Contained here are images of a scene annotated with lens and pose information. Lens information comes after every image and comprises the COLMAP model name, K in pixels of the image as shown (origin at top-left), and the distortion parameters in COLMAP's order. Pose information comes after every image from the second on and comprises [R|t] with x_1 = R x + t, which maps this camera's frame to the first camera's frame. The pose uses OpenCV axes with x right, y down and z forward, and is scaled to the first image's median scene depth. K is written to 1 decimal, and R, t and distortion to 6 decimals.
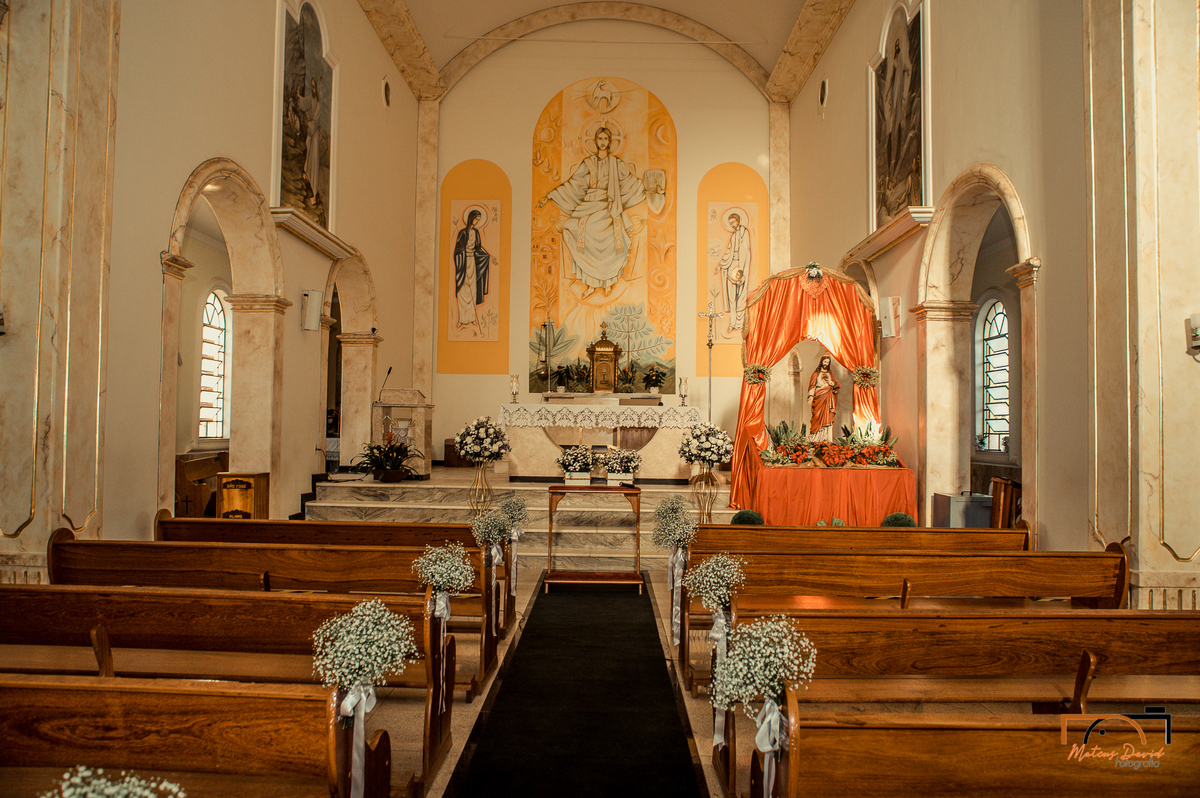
lens RADIAL K [[831.3, 0, 596.5], [0, 831.3, 398.1], [0, 0, 1]] dist [-0.041955, -0.000115]
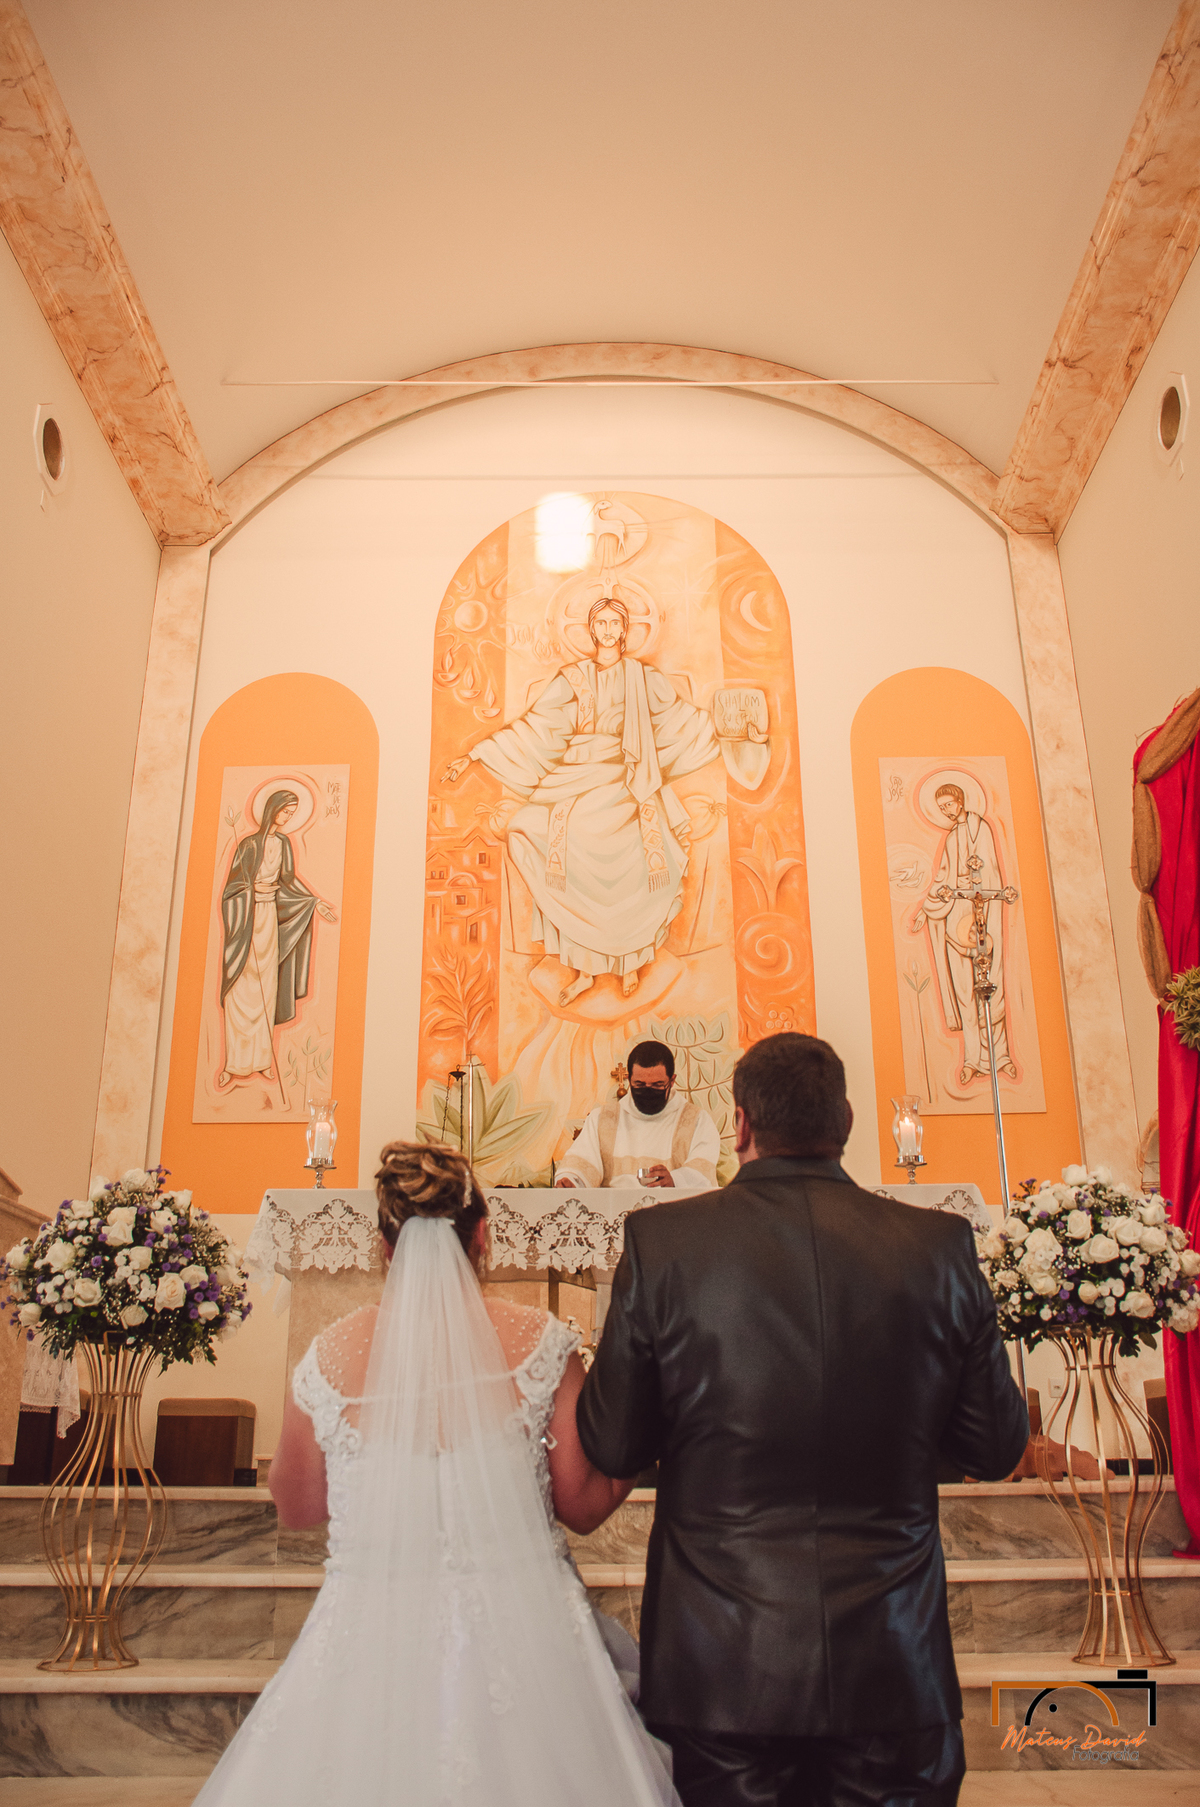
lens RADIAL K [[1513.6, 0, 611.4], [0, 1513.6, 898.6], [0, 0, 1]] dist [-0.083681, 0.003673]
pose [[0.999741, -0.018848, 0.012725, -0.002485], [0.021983, 0.944290, -0.328381, 0.057629], [-0.005827, 0.328576, 0.944460, 0.347534]]
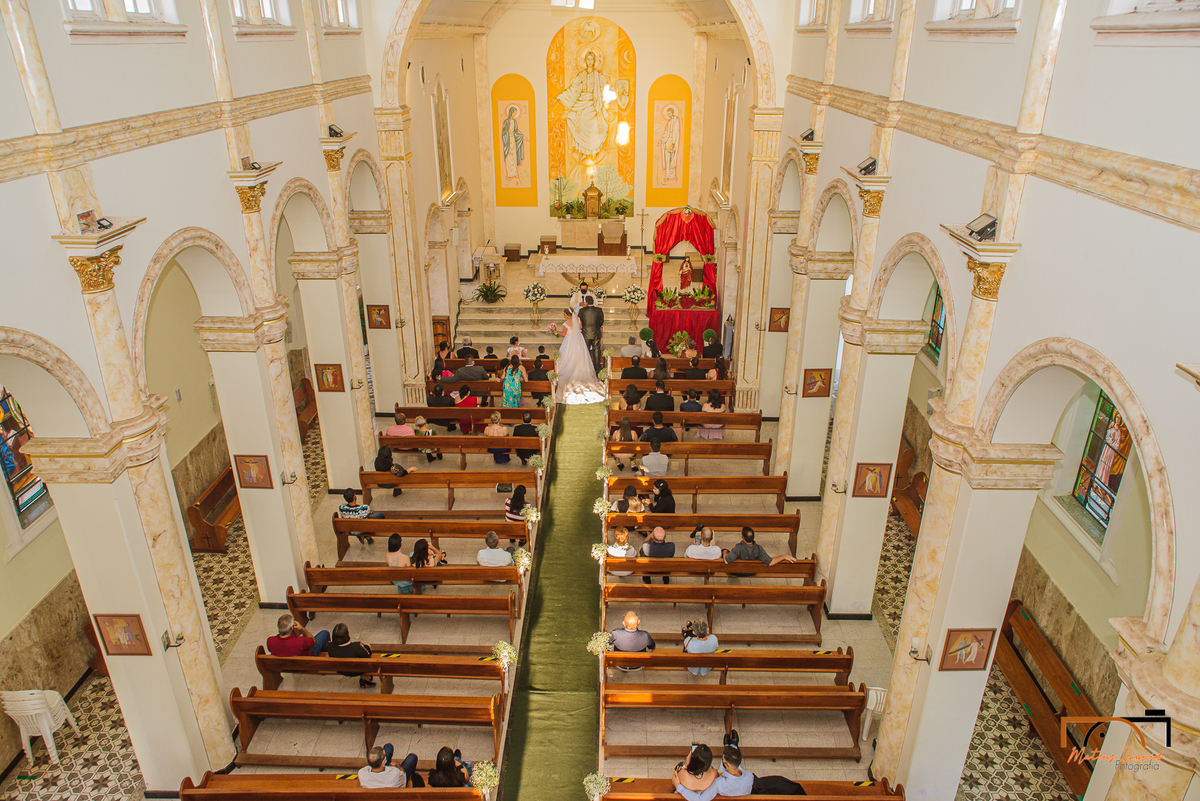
lens RADIAL K [[831.3, 0, 594.1], [0, 831.3, 403.2], [0, 0, 1]] dist [-0.041955, -0.000115]
pose [[0.999873, -0.007771, -0.013908, 0.032860], [0.013201, 0.892843, 0.450175, -0.439725], [0.008920, -0.450302, 0.892832, -0.731110]]
